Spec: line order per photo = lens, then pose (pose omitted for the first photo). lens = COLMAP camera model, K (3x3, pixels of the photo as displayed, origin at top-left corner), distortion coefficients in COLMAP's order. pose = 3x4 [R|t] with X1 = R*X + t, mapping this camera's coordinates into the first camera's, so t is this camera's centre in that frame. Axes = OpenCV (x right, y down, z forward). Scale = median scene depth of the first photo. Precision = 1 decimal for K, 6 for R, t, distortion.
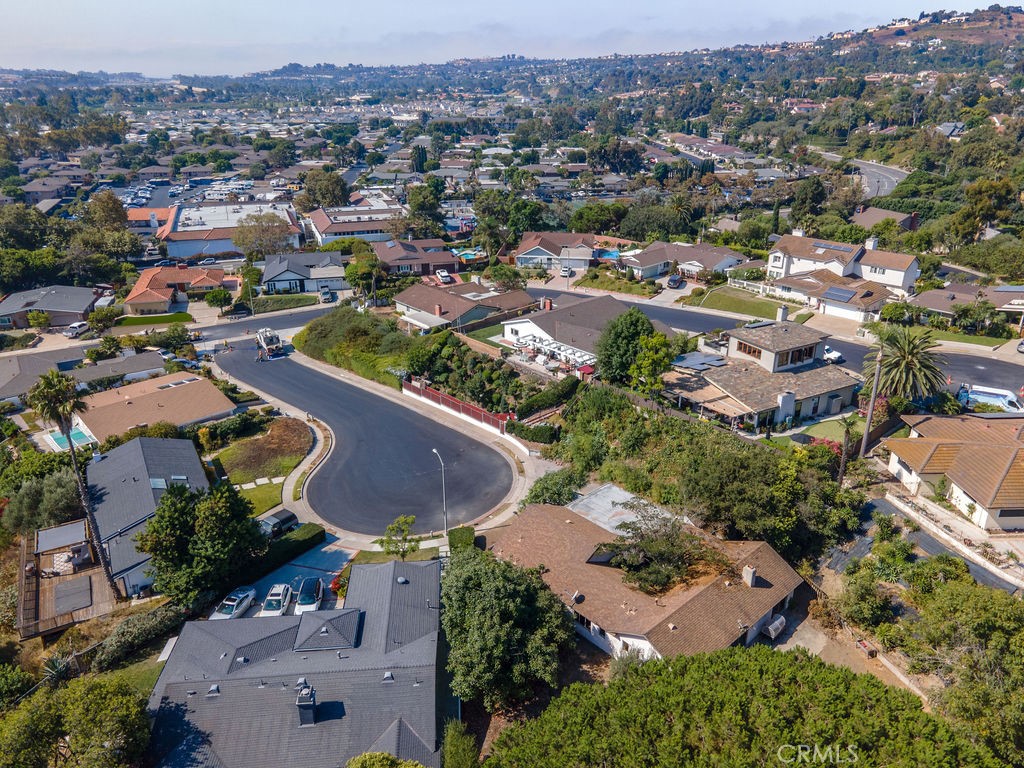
lens RADIAL K [[688.6, 0, 512.0], [0, 688.6, 384.0], [0, 0, 1]] dist [0.028164, 0.000177]
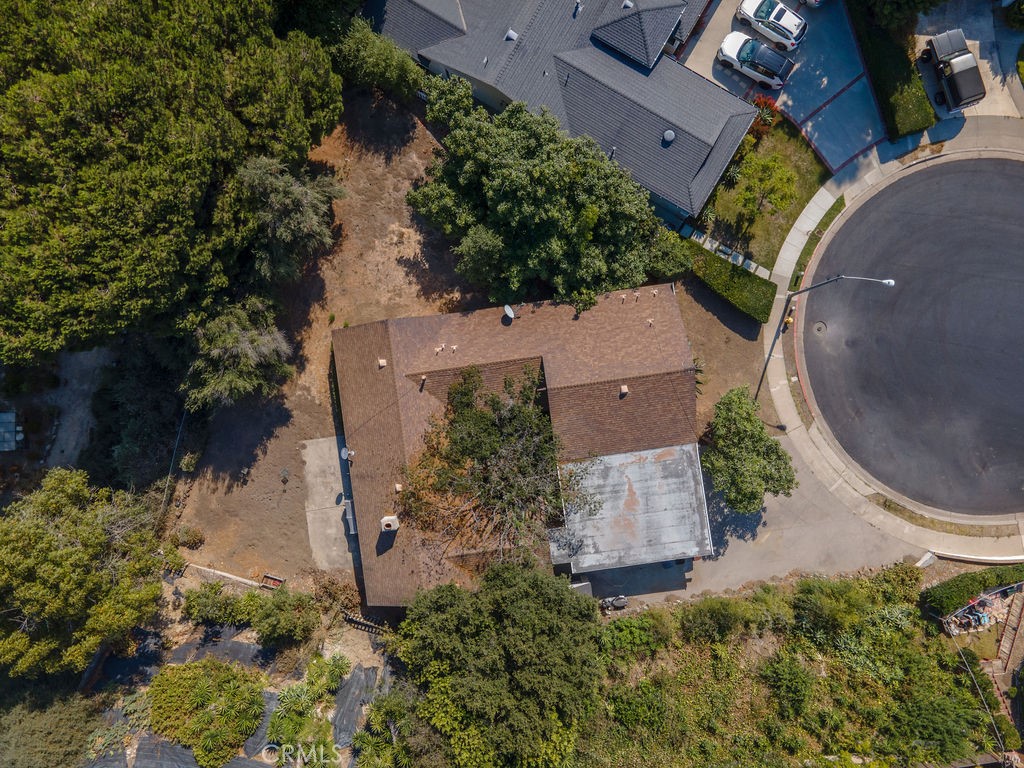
lens RADIAL K [[688.6, 0, 512.0], [0, 688.6, 384.0], [0, 0, 1]] dist [0.028164, 0.000177]
pose [[-0.563268, 0.826275, -0.000072, 0.112178], [-0.318450, -0.217006, 0.922766, -0.292197], [0.762443, 0.519787, 0.385360, 0.551861]]
